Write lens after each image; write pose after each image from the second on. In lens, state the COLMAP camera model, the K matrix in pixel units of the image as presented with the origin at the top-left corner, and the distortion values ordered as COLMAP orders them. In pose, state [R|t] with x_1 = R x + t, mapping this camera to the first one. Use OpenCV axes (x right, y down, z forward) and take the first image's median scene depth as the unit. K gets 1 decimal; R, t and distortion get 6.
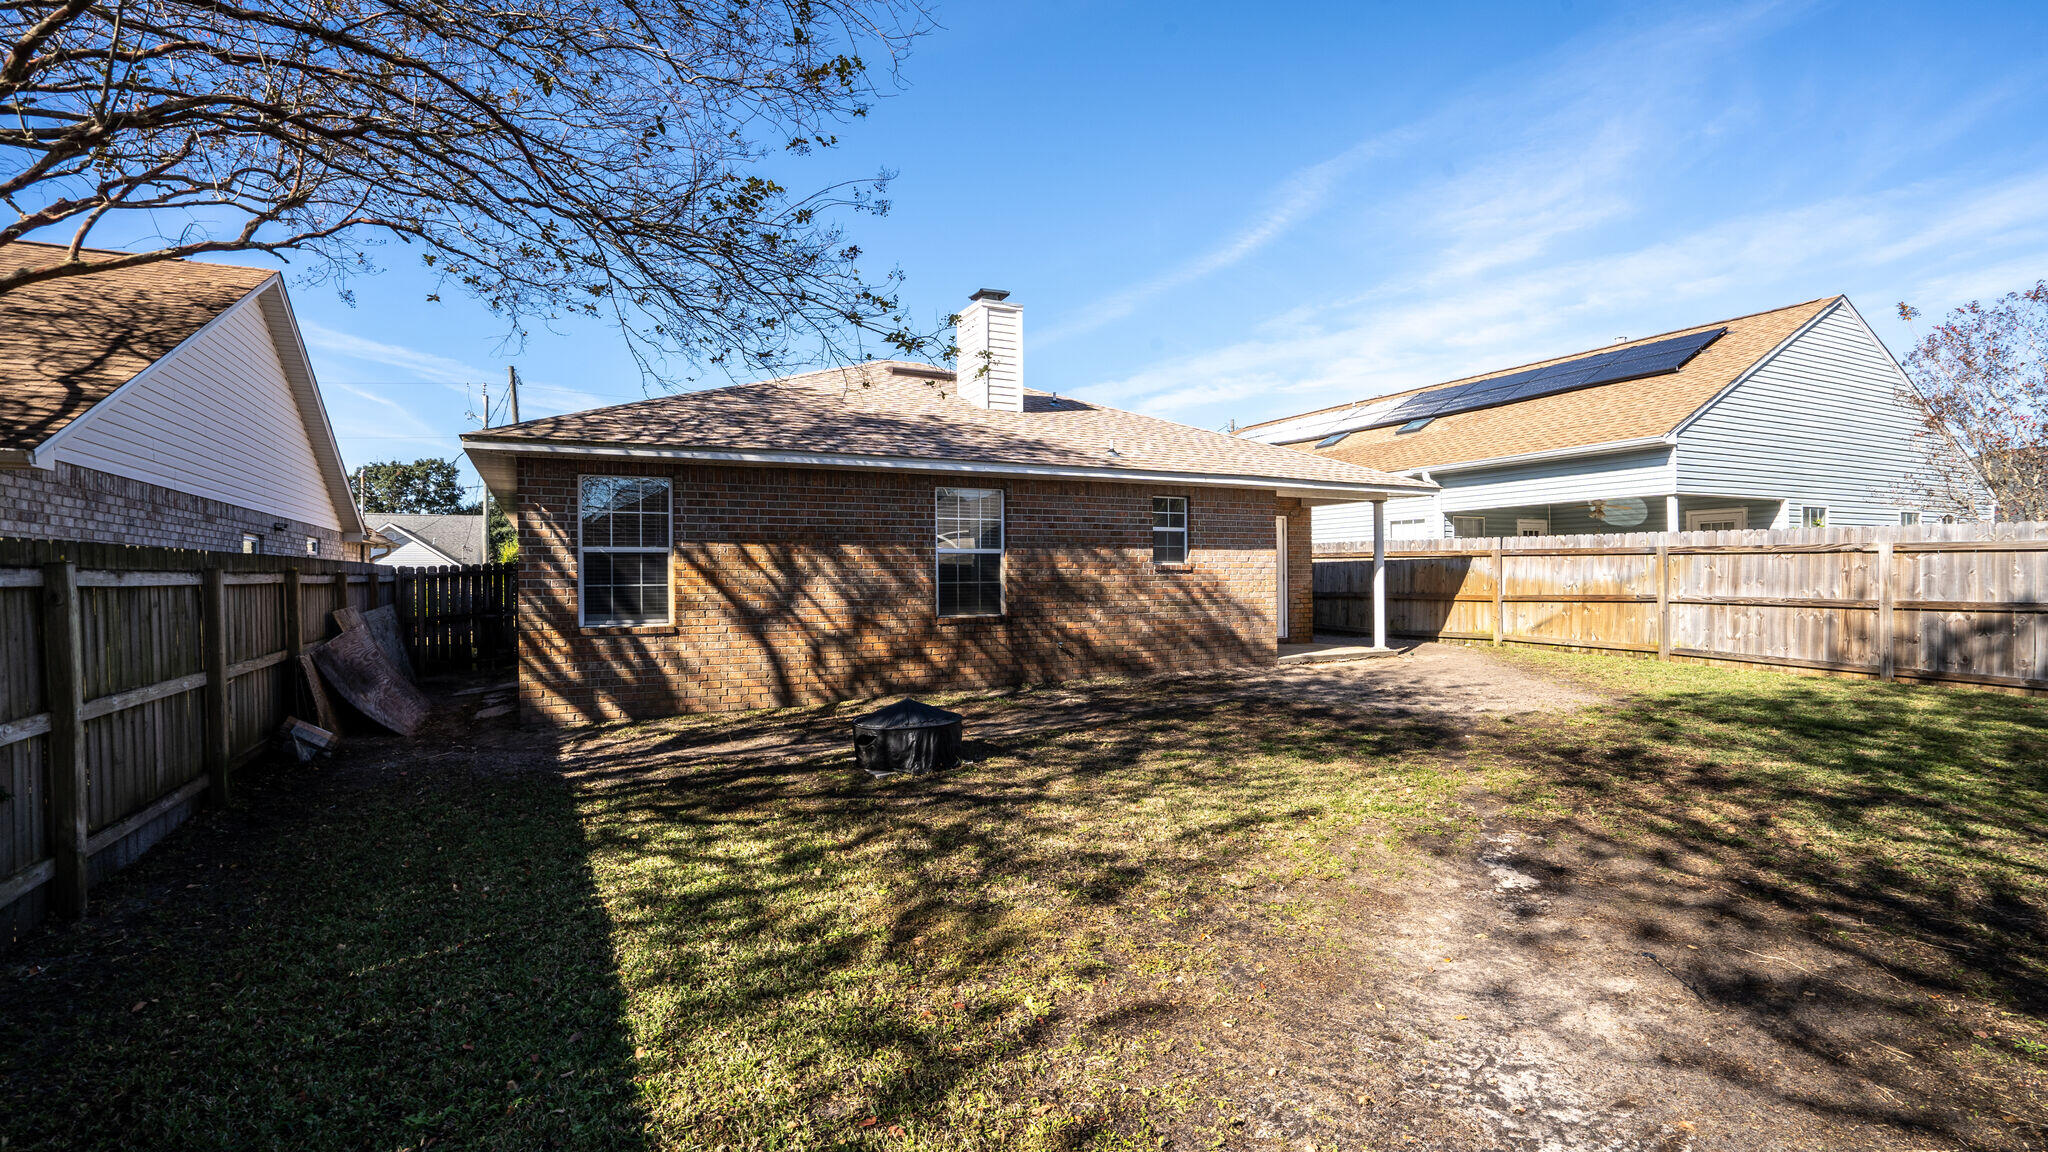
lens RADIAL K [[949.1, 0, 1016.4], [0, 949.1, 580.0], [0, 0, 1]] dist [-0.044427, 0.021809]
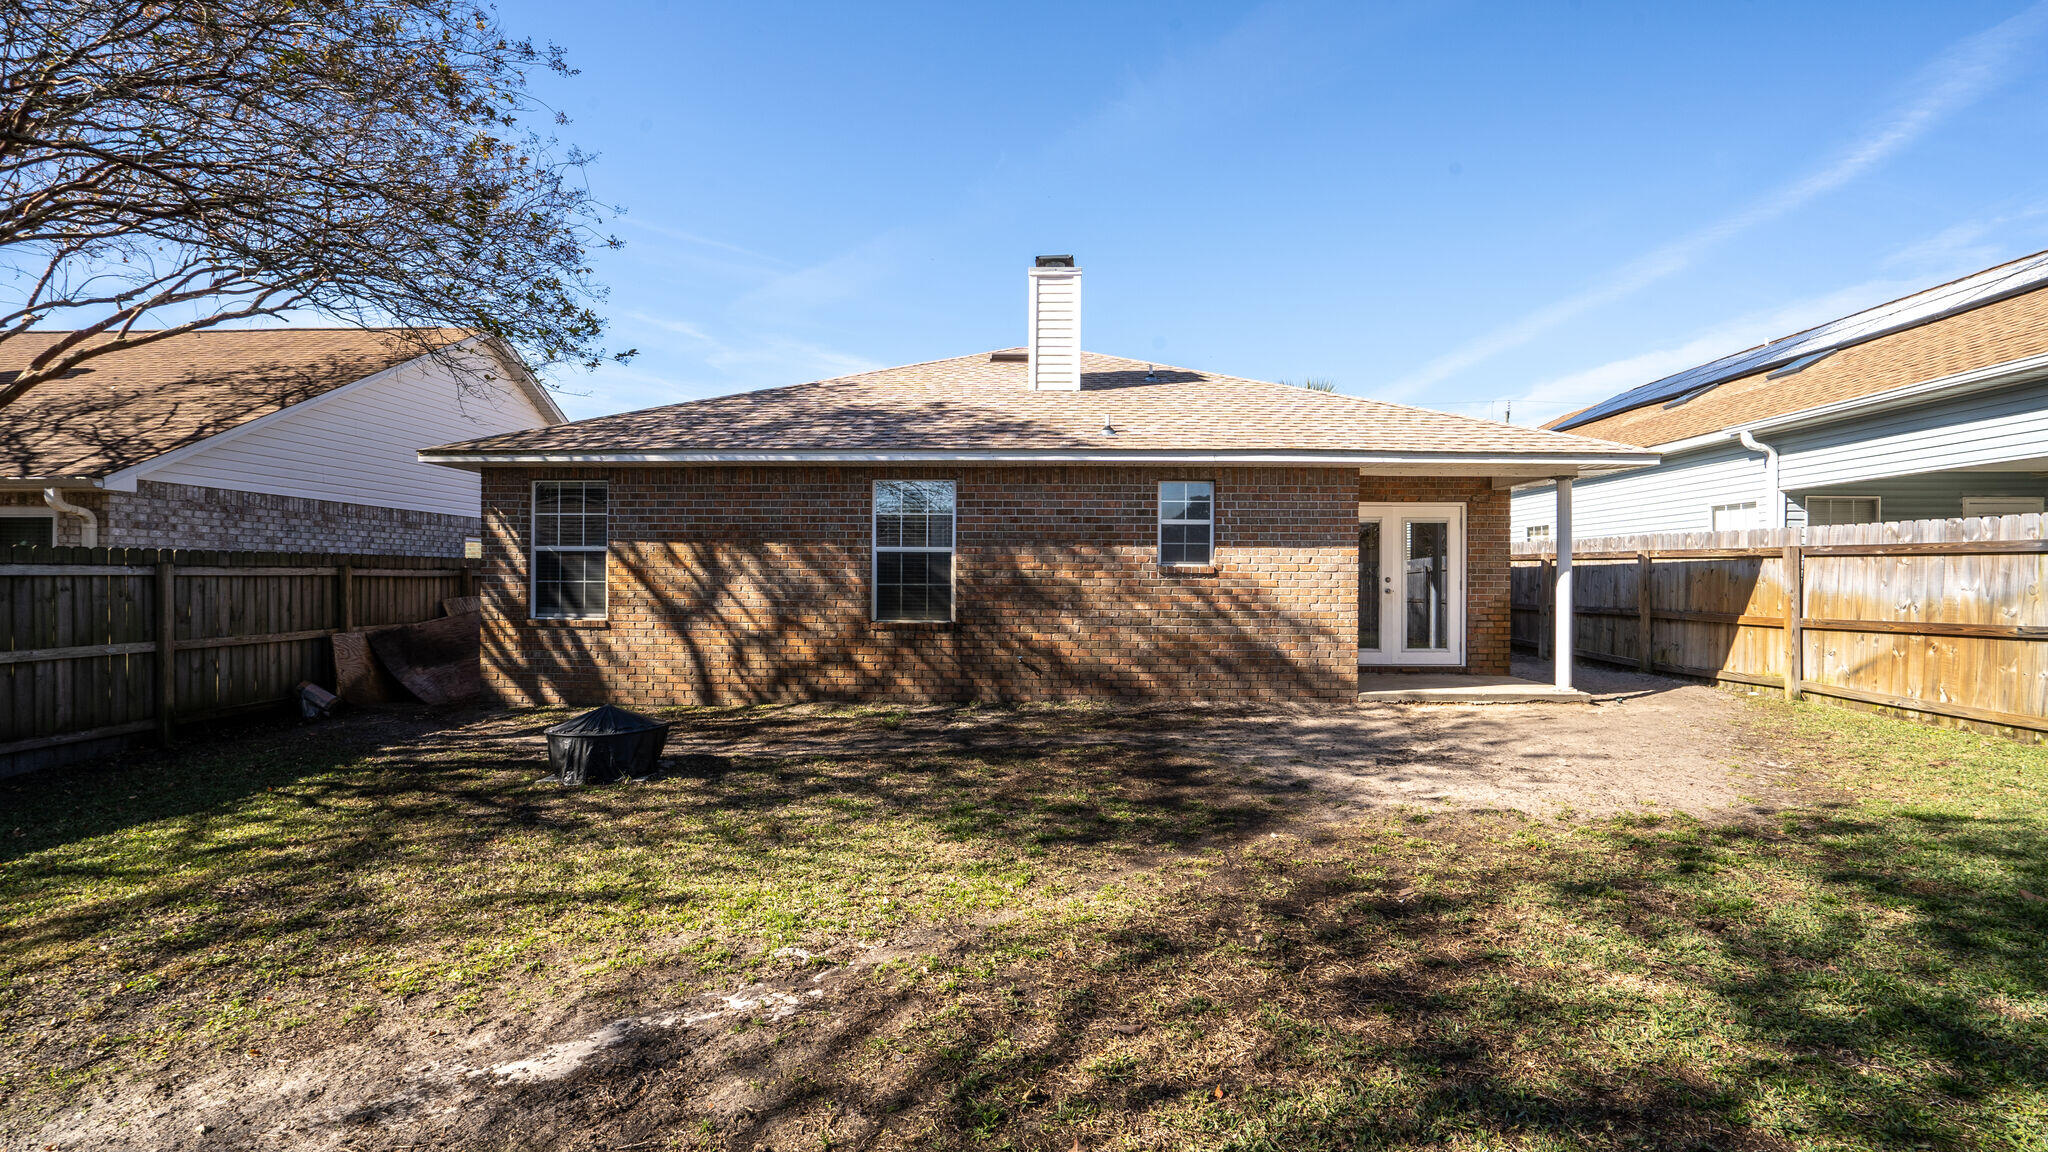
lens RADIAL K [[949.1, 0, 1016.4], [0, 949.1, 580.0], [0, 0, 1]] dist [-0.044427, 0.021809]
pose [[0.871971, 0.013523, -0.489370, 0.500592], [-0.014372, 0.999895, 0.002023, -0.004855], [0.489346, 0.005269, 0.872074, 0.272954]]
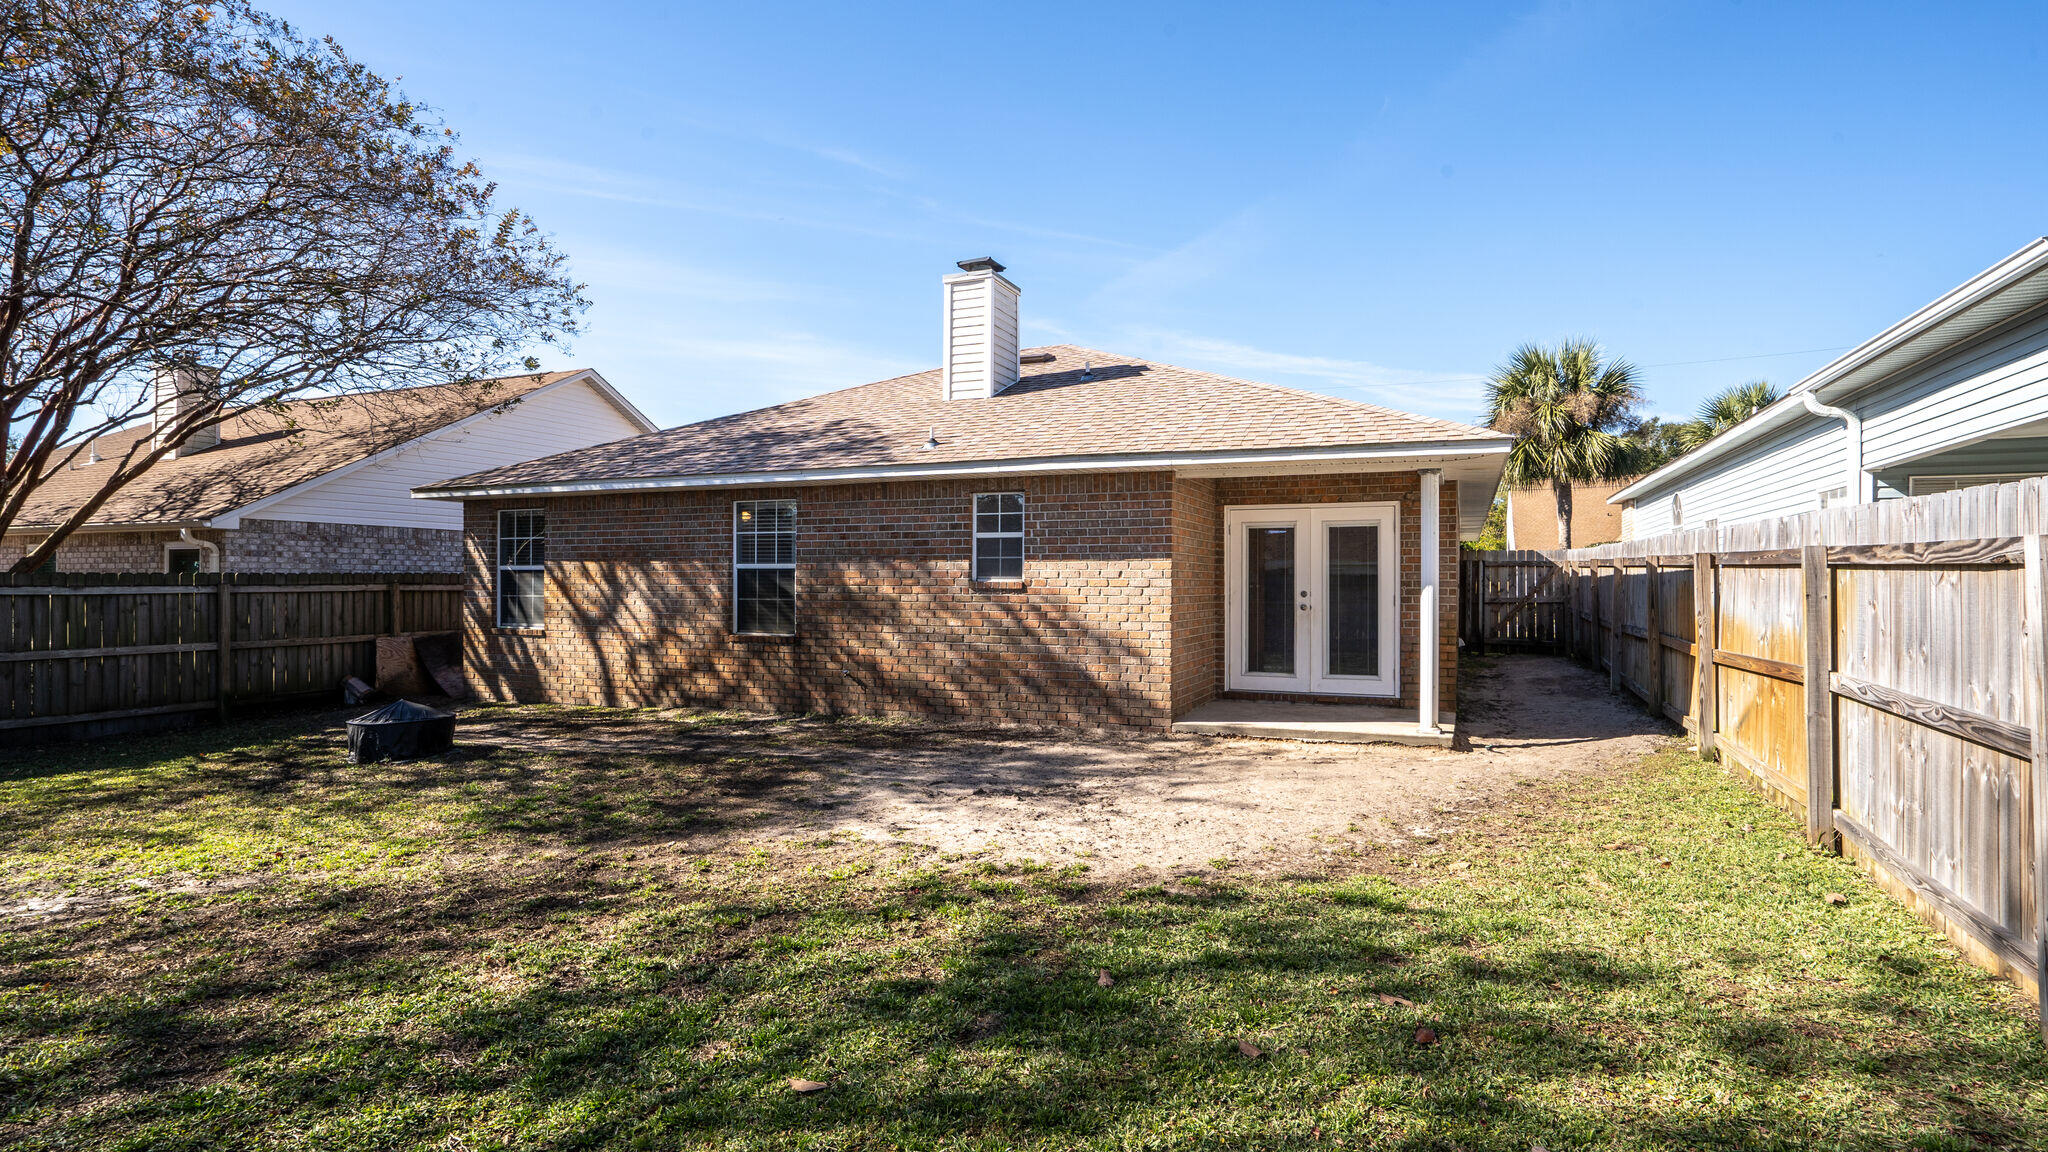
lens RADIAL K [[1037.5, 0, 997.8], [0, 1037.5, 579.9], [0, 0, 1]] dist [0.001068, 0.000640]
pose [[0.628723, 0.008359, -0.777584, 0.951347], [-0.009215, 0.999952, 0.003299, -0.023299], [0.777574, 0.005091, 0.628770, 0.550900]]
